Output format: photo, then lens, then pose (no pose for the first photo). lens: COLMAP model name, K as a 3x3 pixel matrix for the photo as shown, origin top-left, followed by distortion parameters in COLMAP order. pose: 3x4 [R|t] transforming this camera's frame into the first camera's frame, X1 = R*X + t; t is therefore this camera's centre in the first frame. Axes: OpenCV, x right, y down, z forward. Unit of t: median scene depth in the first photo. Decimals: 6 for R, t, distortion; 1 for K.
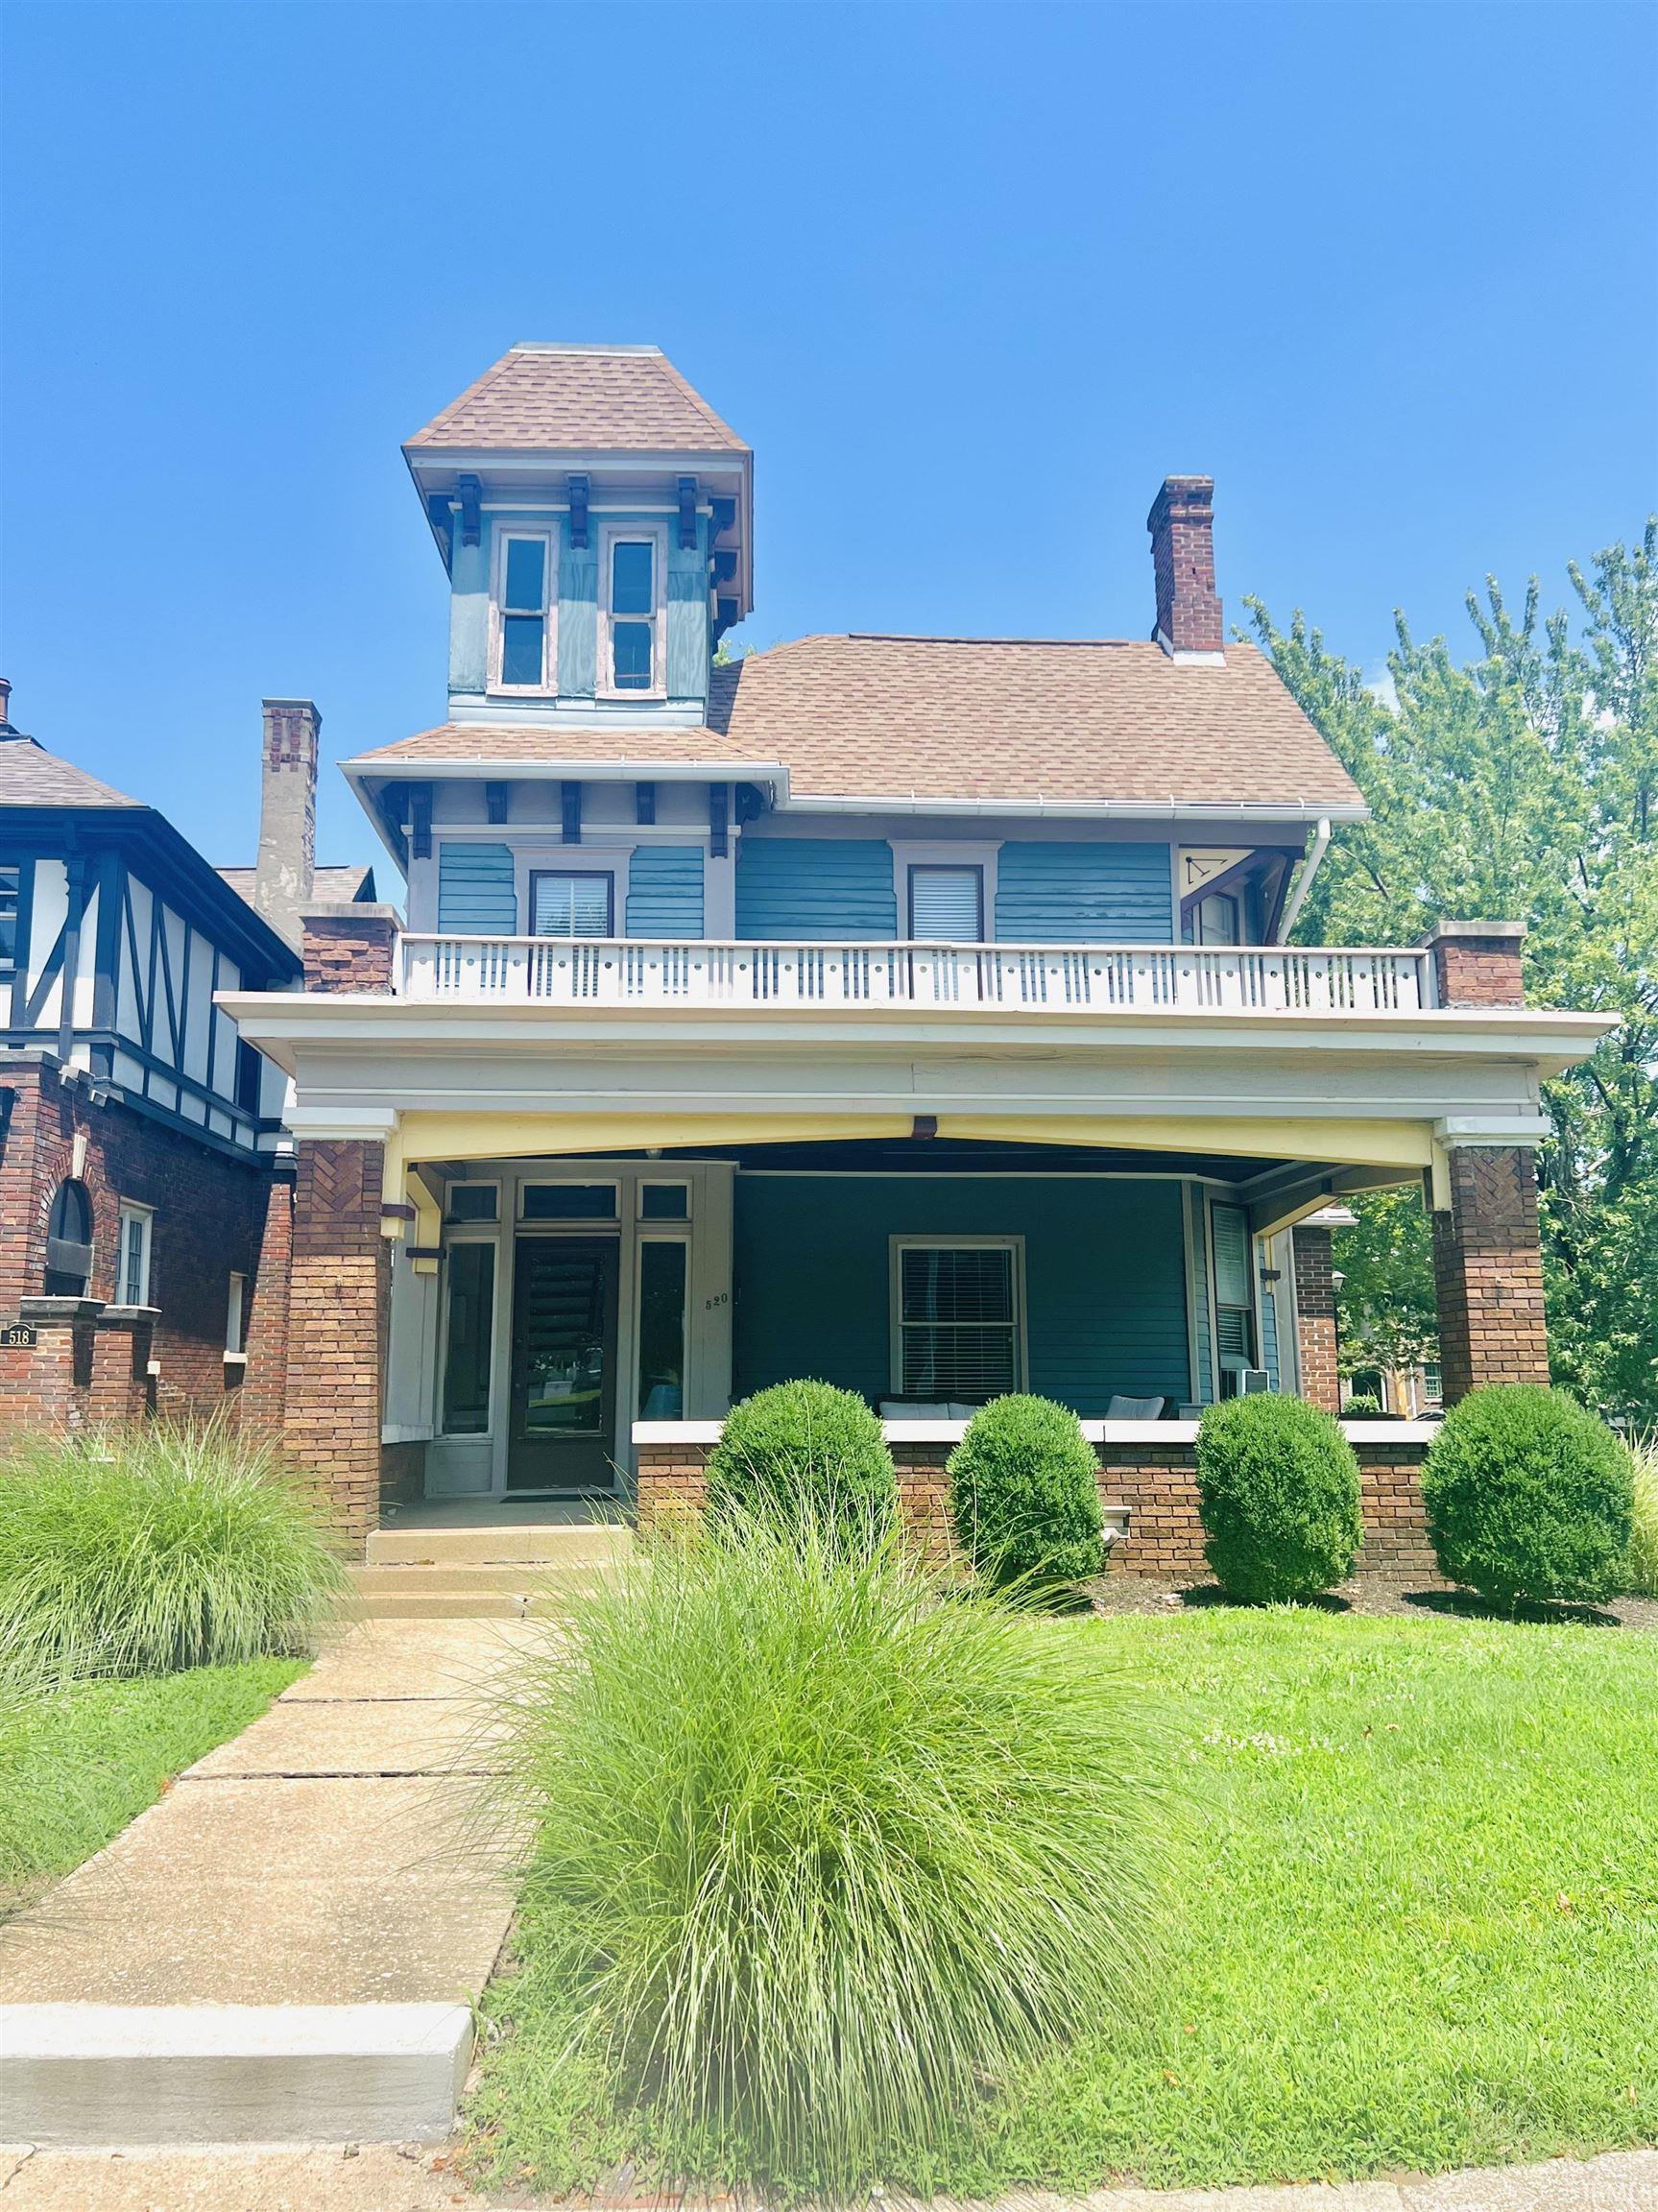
lens RADIAL K [[1665.6, 0, 829.0], [0, 1665.6, 1106.0], [0, 0, 1]] dist [0.007544, -0.000437]
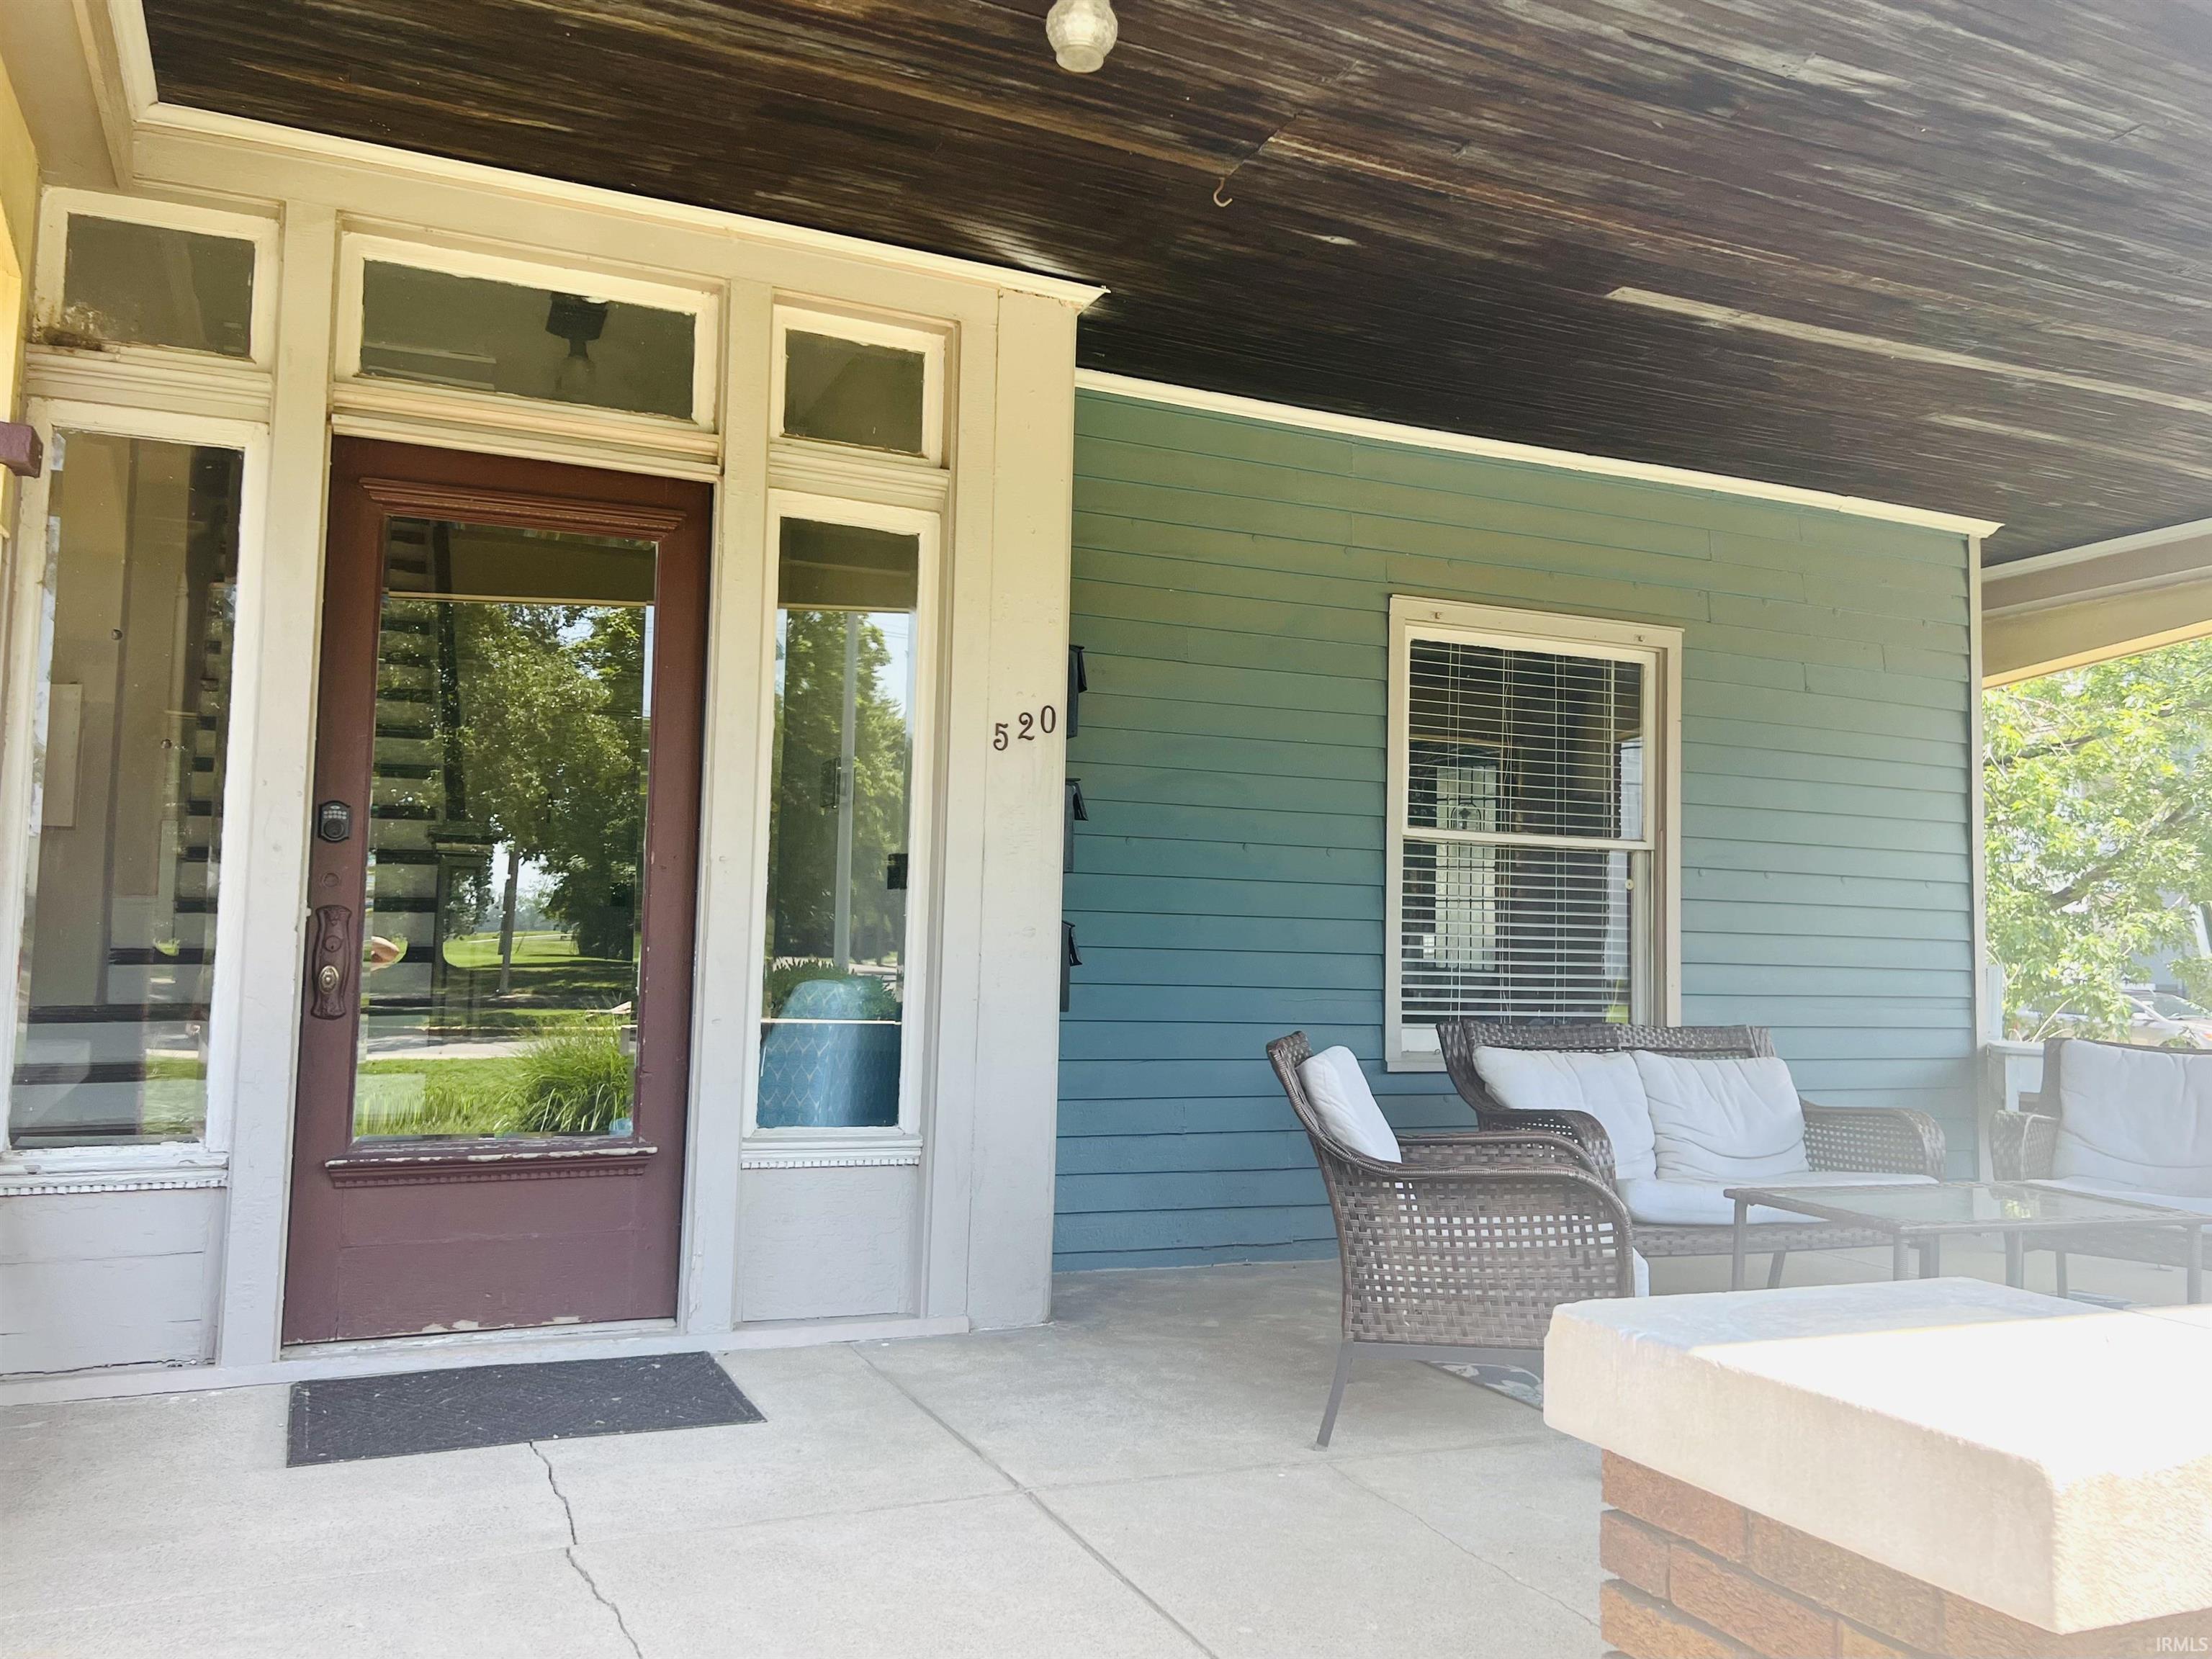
lens RADIAL K [[1769.8, 0, 1106.0], [0, 1769.8, 829.5], [0, 0, 1]] dist [0.026786, -0.004712]
pose [[0.935614, 0.057074, 0.348381, -0.162554], [-0.094424, 0.991348, 0.091179, 0.100914], [-0.340163, -0.118203, 0.932908, 0.657874]]
